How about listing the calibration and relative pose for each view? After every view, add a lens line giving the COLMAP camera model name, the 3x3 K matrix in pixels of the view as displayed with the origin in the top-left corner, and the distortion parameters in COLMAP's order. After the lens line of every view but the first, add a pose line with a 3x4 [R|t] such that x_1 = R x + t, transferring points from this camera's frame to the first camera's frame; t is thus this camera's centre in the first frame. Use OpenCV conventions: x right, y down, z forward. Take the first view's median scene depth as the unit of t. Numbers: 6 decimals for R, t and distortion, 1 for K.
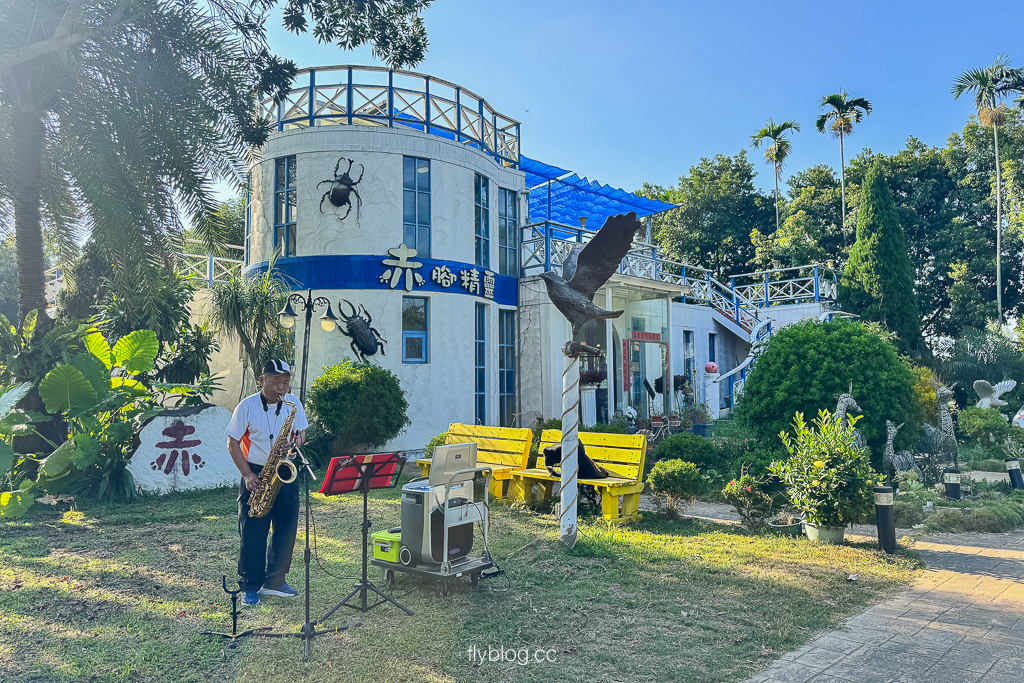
lens RADIAL K [[730.7, 0, 509.5], [0, 730.7, 346.6], [0, 0, 1]] dist [-0.004706, -0.007672]
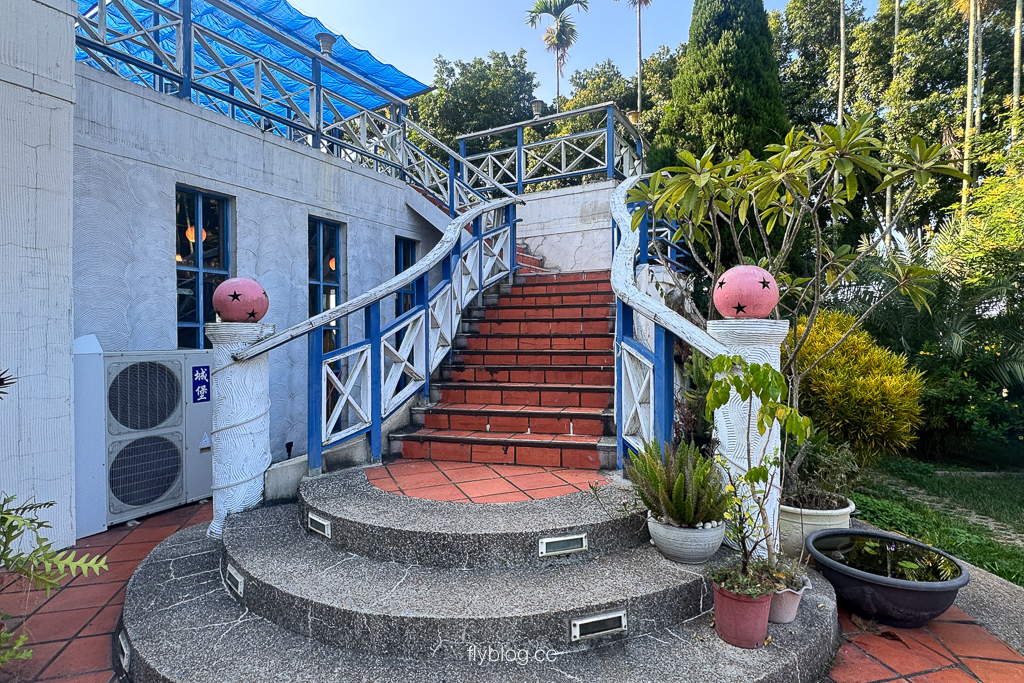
lens RADIAL K [[549.7, 0, 518.6], [0, 549.7, 340.6], [0, 0, 1]] dist [0.002601, -0.000347]
pose [[0.965760, -0.002978, 0.259421, 0.391978], [-0.016496, 0.997206, 0.072858, 0.034039], [-0.258913, -0.074643, 0.963012, 0.964303]]
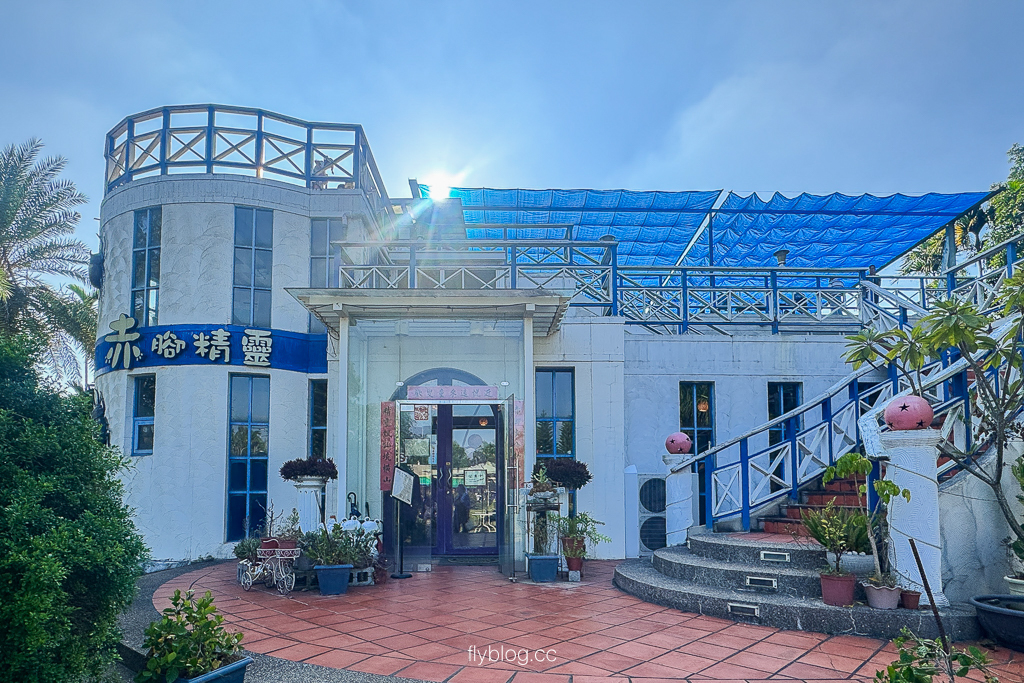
lens RADIAL K [[549.7, 0, 517.5], [0, 549.7, 342.6], [0, 0, 1]] dist [0.002601, -0.000347]
pose [[0.730221, -0.179798, -0.659128, 0.550735], [0.049068, 0.976061, -0.211890, 0.043721], [0.681446, 0.122384, 0.721563, 0.787619]]
